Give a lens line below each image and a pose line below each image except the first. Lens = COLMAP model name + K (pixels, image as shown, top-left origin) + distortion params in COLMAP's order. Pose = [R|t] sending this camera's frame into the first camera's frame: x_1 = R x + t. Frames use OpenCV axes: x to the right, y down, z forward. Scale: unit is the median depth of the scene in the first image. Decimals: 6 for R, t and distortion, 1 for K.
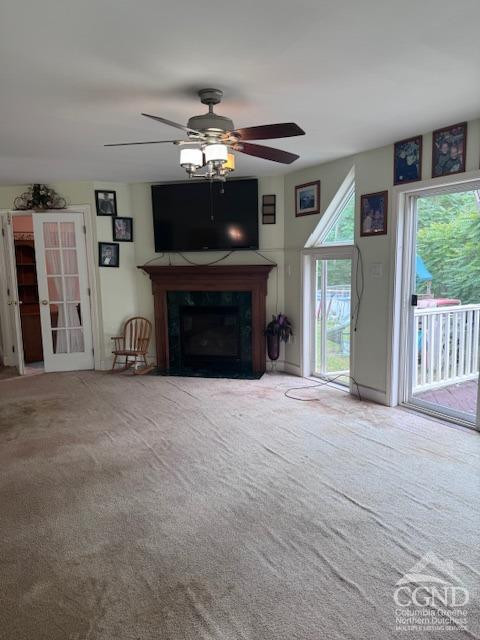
lens RADIAL K [[454.4, 0, 237.9], [0, 454.4, 321.5], [0, 0, 1]] dist [0.040386, -0.037494]
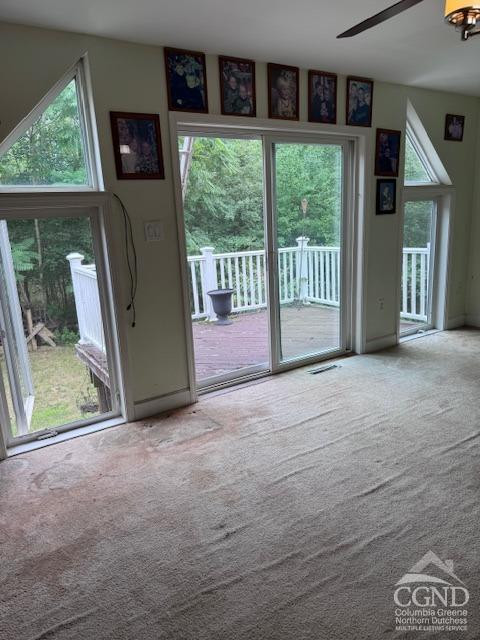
lens RADIAL K [[454.4, 0, 236.4], [0, 454.4, 316.4], [0, 0, 1]] dist [0.040386, -0.037494]
pose [[-0.041475, -0.202046, 0.978497, -0.465223], [0.179583, 0.961884, 0.206228, -0.120546], [-0.982868, 0.184275, -0.003610, 1.017837]]
